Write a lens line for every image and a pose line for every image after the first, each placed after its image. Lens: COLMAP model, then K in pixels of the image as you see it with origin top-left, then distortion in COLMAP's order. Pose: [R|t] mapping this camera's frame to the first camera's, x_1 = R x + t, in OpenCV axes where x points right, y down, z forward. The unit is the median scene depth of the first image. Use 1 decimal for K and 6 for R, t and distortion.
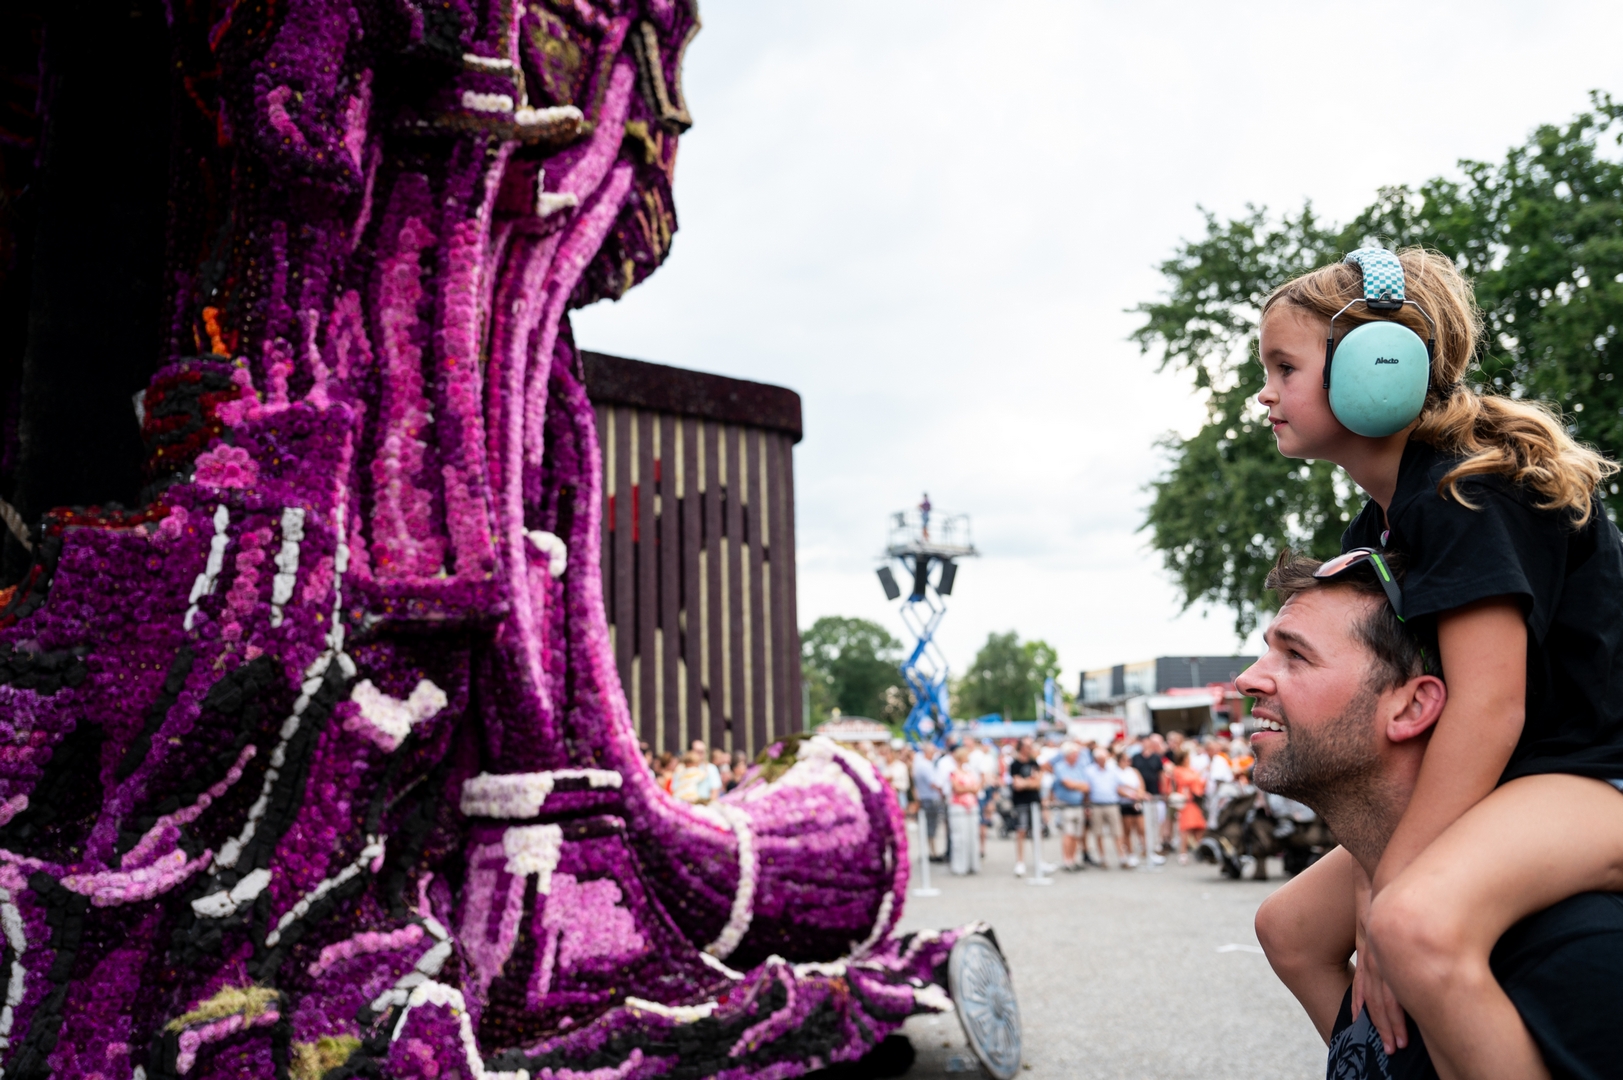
lens RADIAL K [[613.2, 0, 811.5], [0, 613.2, 540.0], [0, 0, 1]] dist [-0.000068, -0.000023]
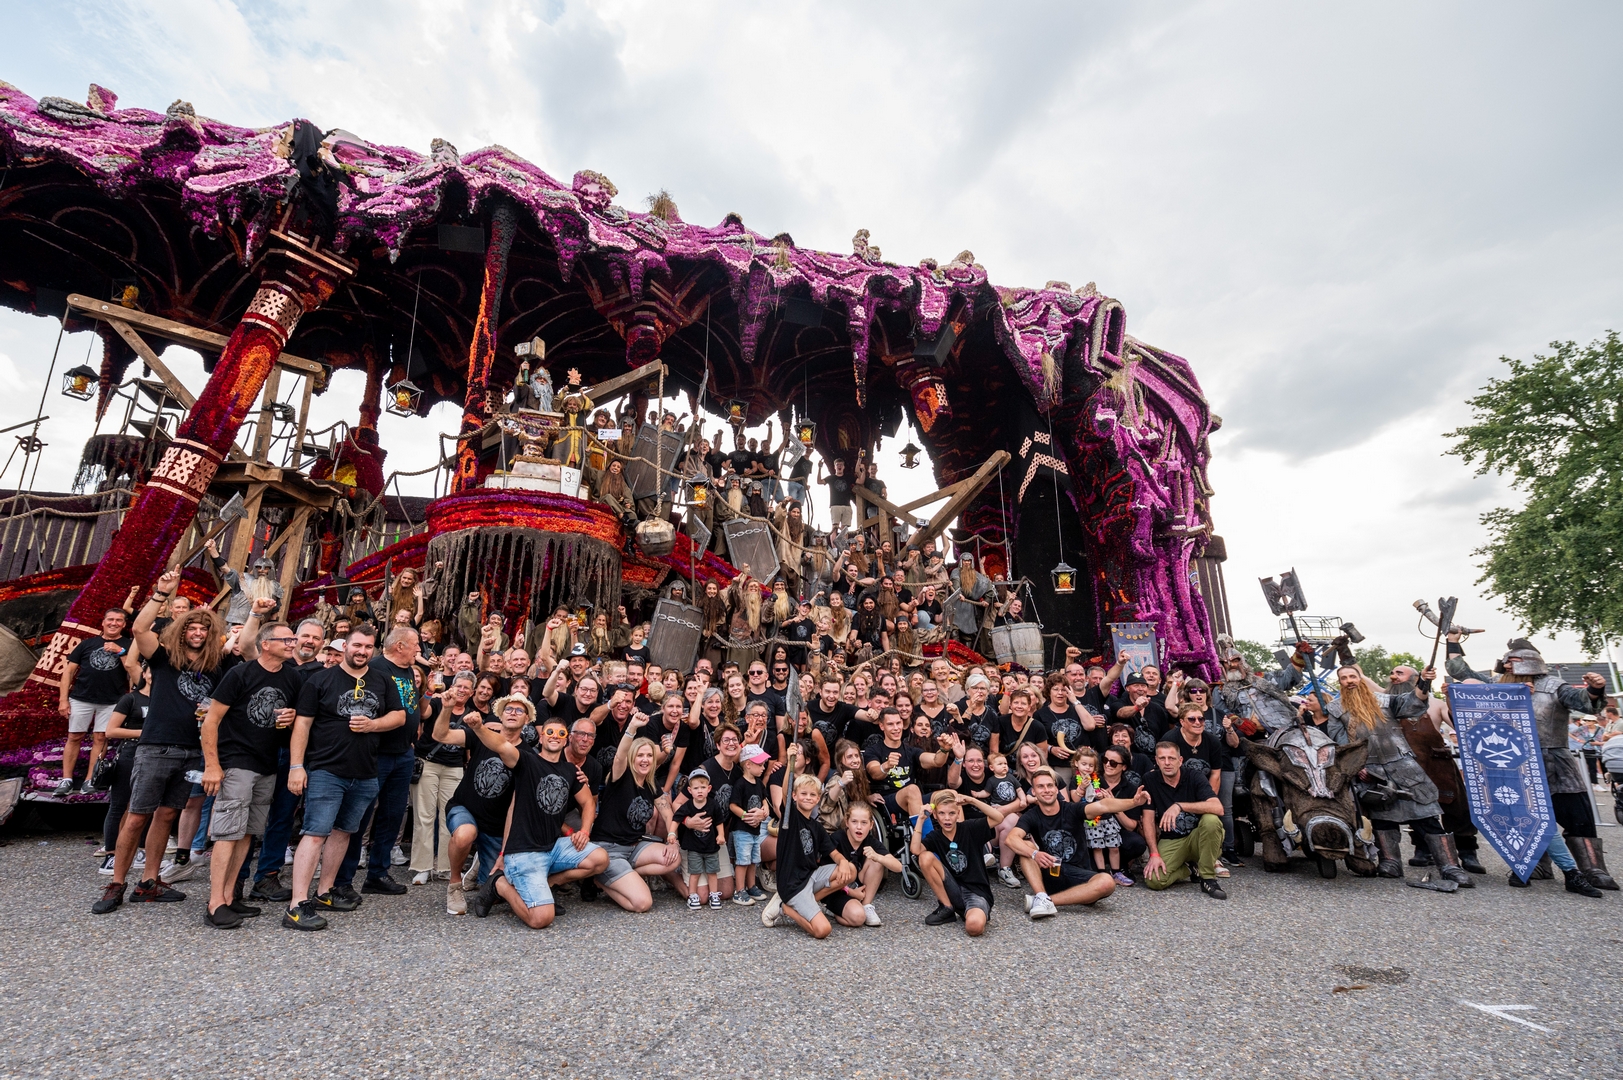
lens RADIAL K [[613.2, 0, 811.5], [0, 613.2, 540.0], [0, 0, 1]] dist [-0.000068, -0.000023]
pose [[0.905474, -0.098270, -0.412868, -0.298514], [0.088636, 0.995158, -0.042474, -0.193360], [0.415043, 0.001864, 0.909800, -1.002296]]
